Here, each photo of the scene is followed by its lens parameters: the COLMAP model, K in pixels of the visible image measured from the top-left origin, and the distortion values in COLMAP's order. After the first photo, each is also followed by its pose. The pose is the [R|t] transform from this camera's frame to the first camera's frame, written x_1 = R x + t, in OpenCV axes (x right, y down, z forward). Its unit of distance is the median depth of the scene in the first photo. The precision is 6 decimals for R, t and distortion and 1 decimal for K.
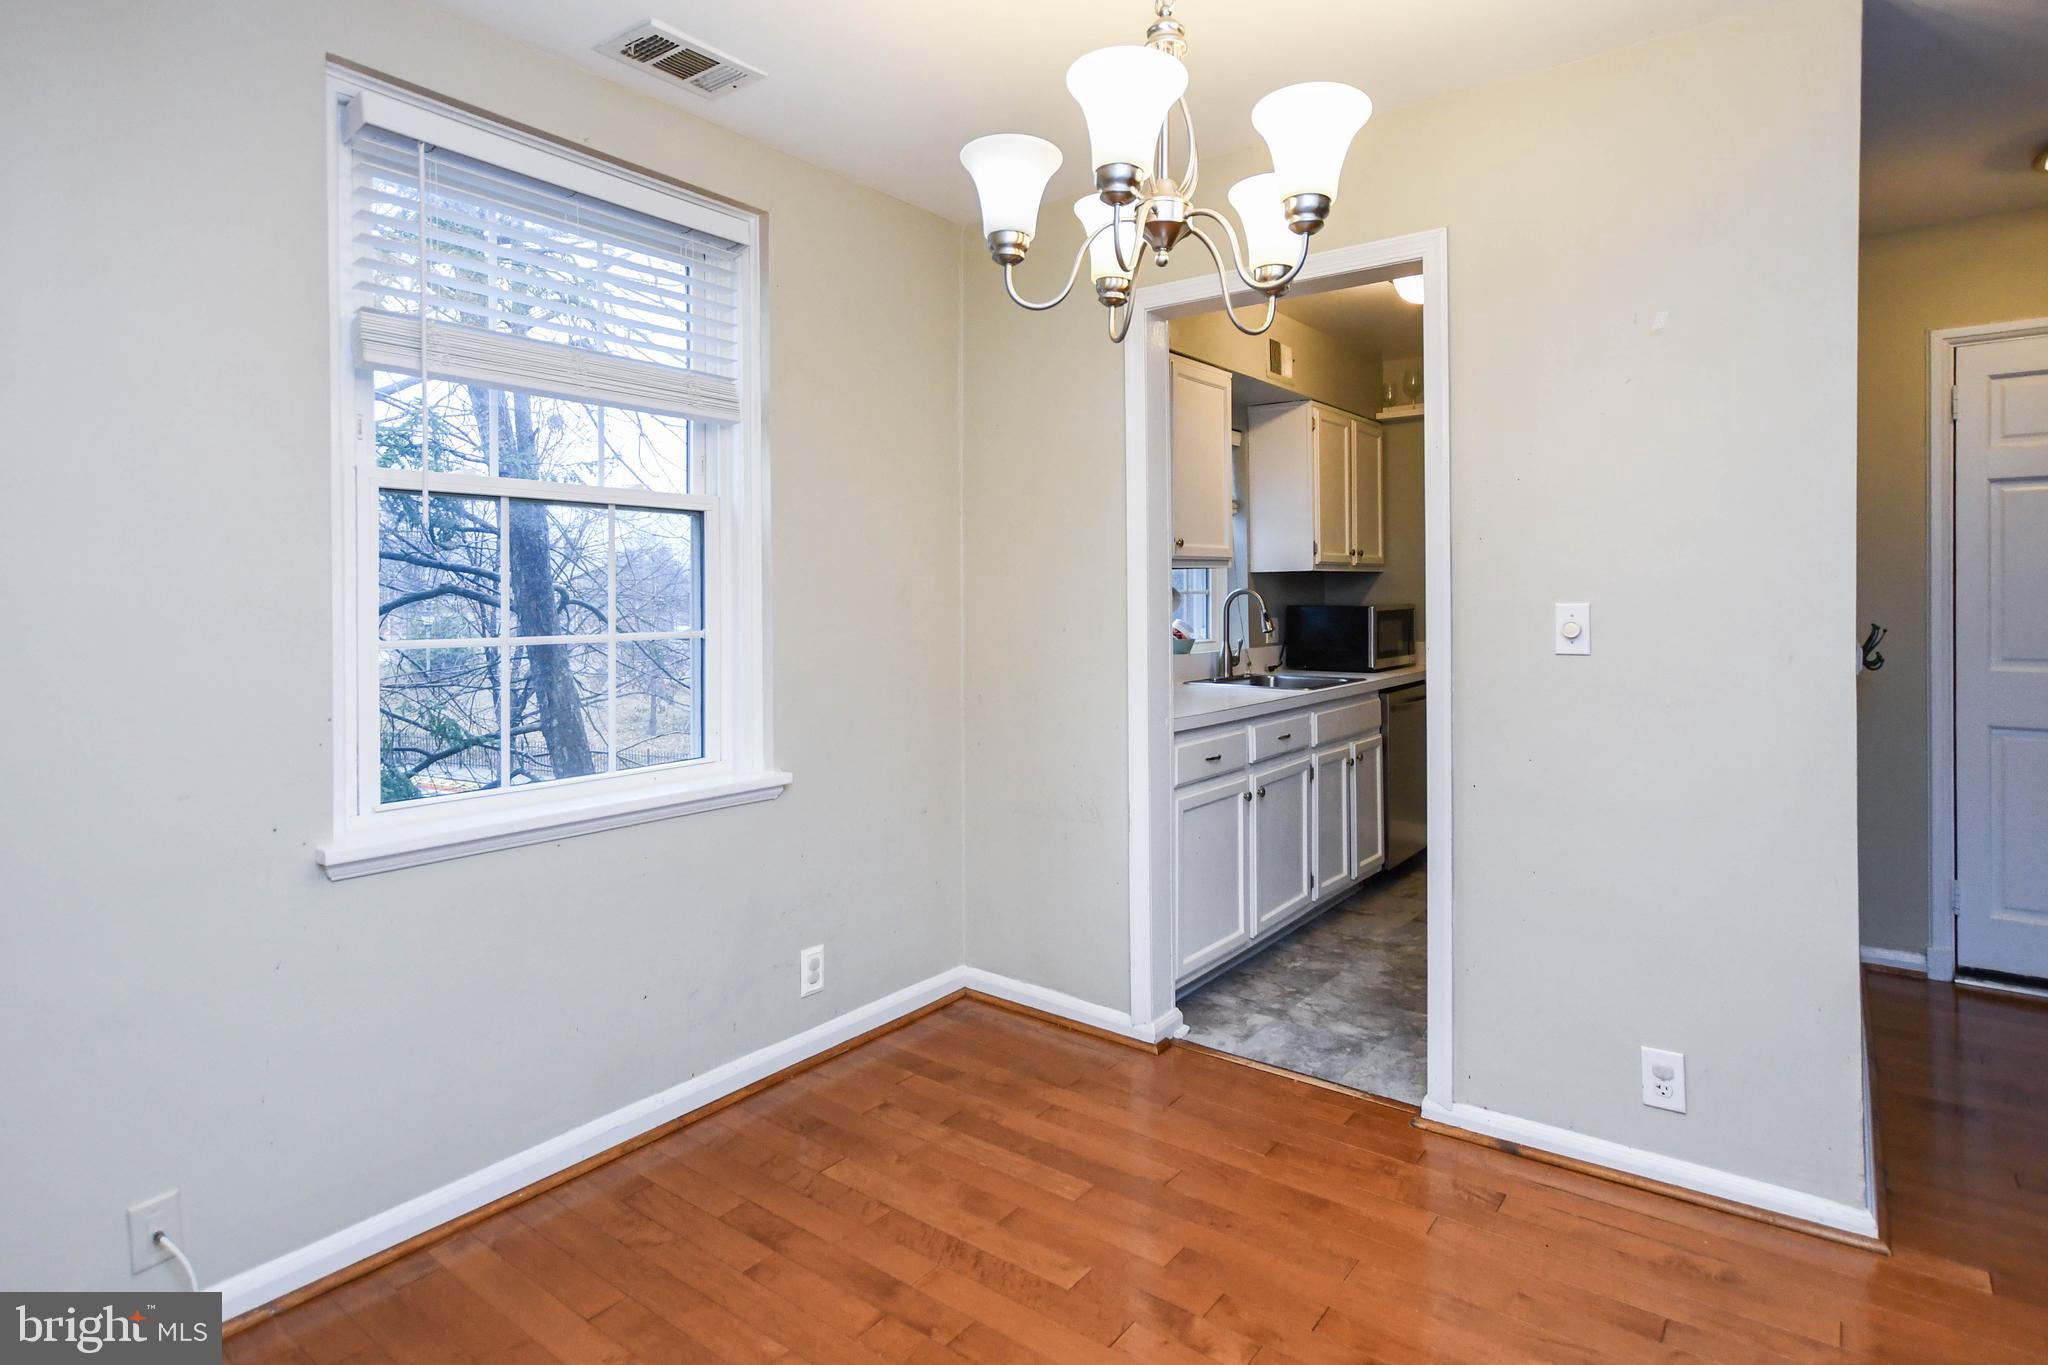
lens RADIAL K [[1081.5, 0, 1019.7], [0, 1081.5, 623.5], [0, 0, 1]] dist [0.015617, 0.000195]
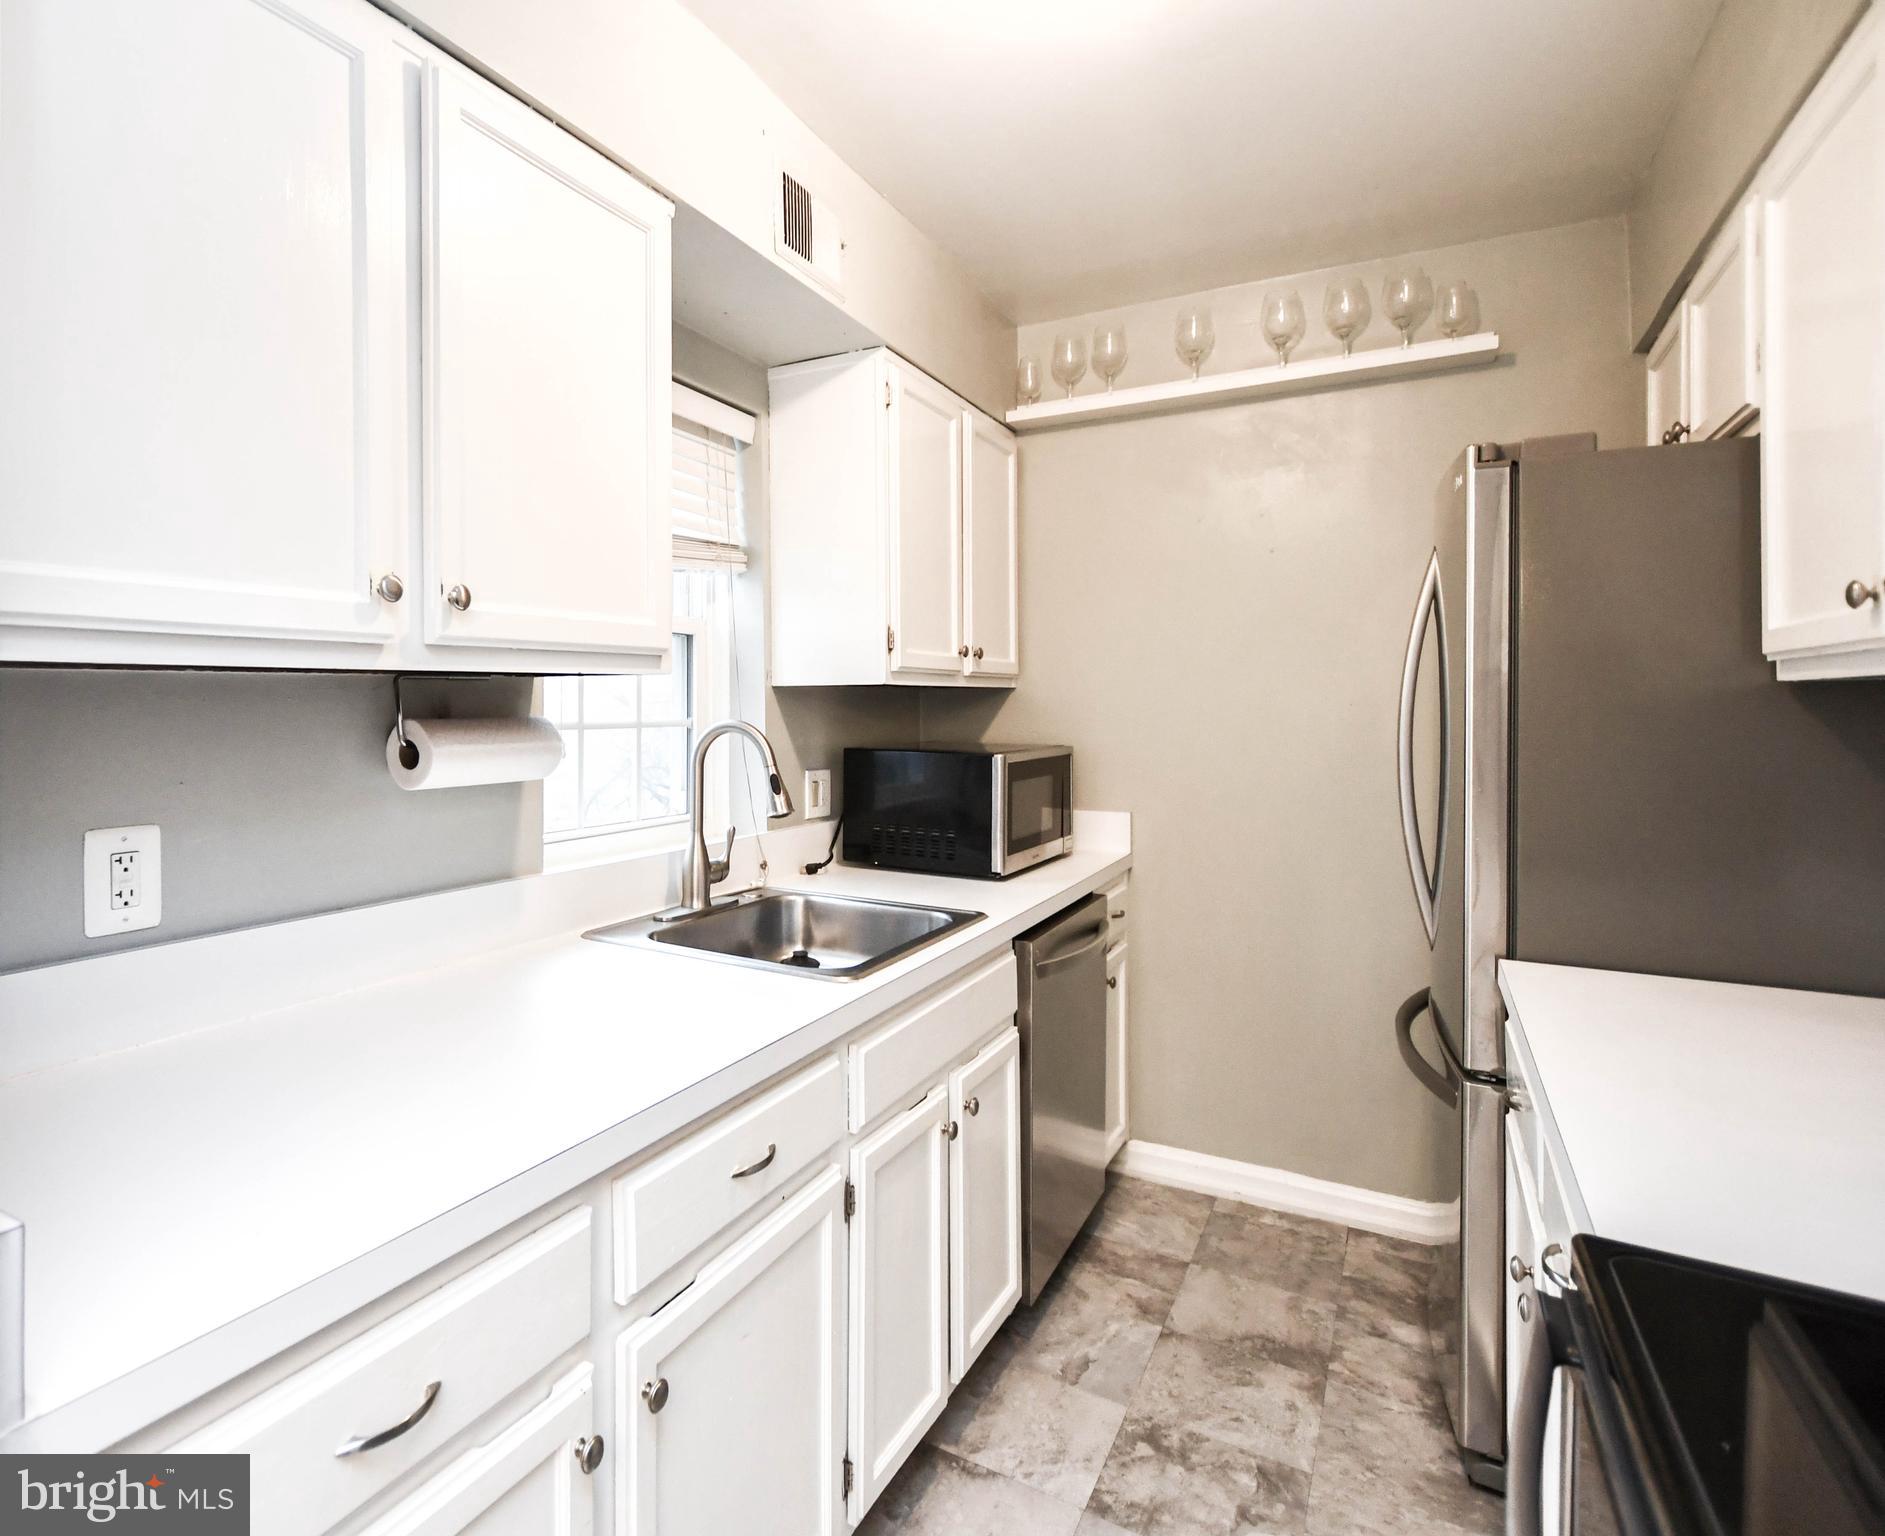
lens RADIAL K [[1043.6, 0, 732.9], [0, 1043.6, 715.3], [0, 0, 1]] dist [0.000641, -0.001323]
pose [[0.997408, 0.010836, 0.071129, 0.161841], [-0.009660, 0.999811, -0.016860, -0.024921], [-0.071298, 0.016129, 0.997325, 0.508925]]
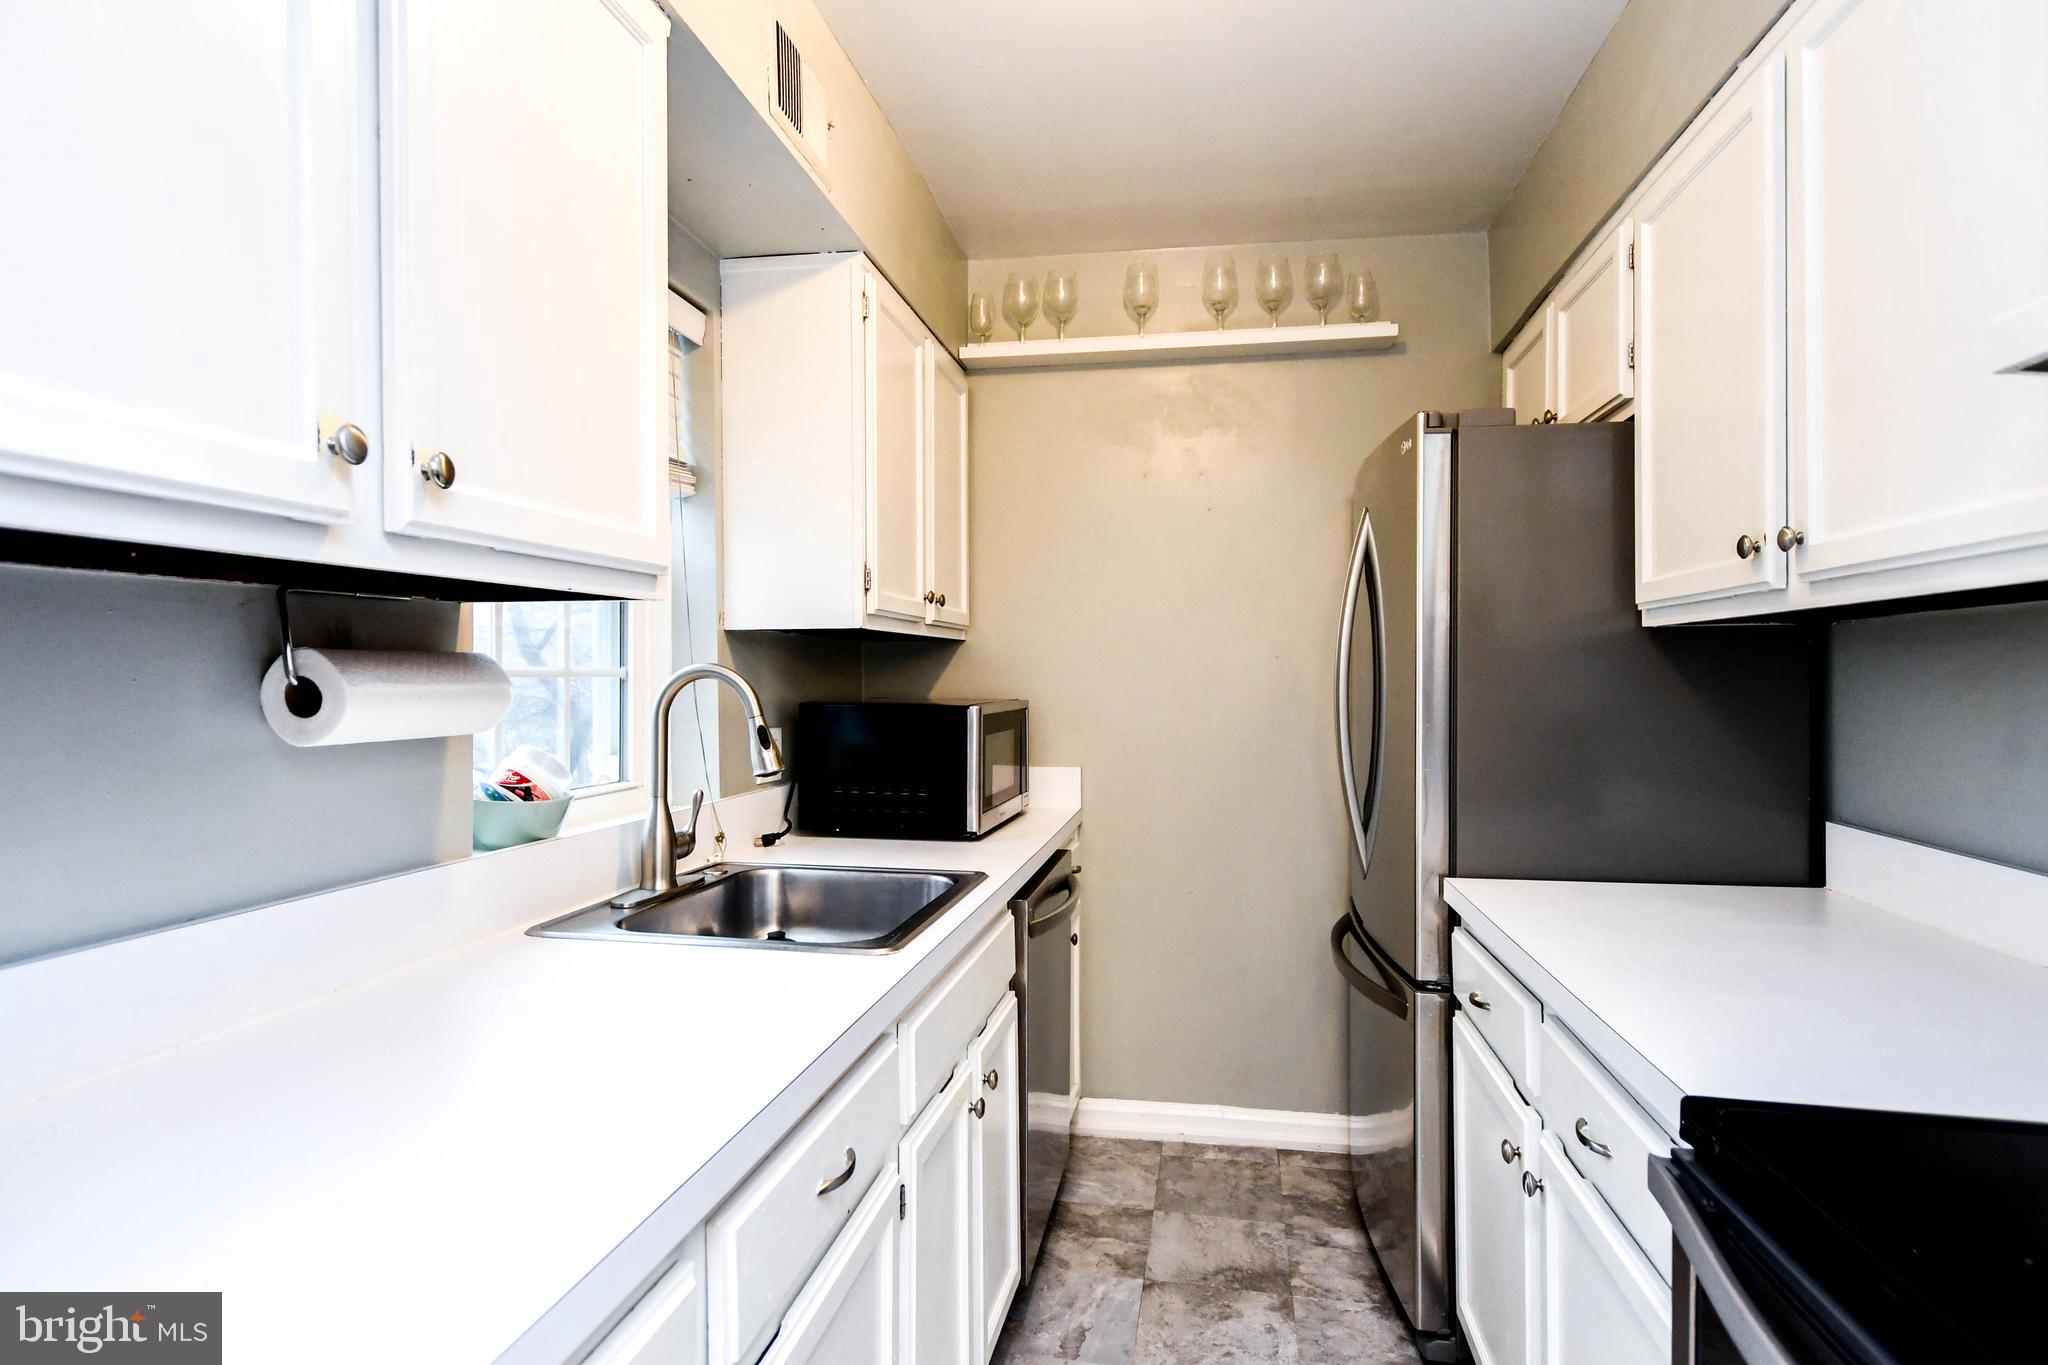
lens RADIAL K [[1110.3, 0, 1024.0], [0, 1110.3, 682.5], [0, 0, 1]] dist [0.012538, 0.001089]
pose [[0.890596, 0.008751, 0.454711, 0.116595], [0.001717, 0.999743, -0.022603, -0.014881], [-0.454792, 0.020911, 0.890352, 0.542651]]
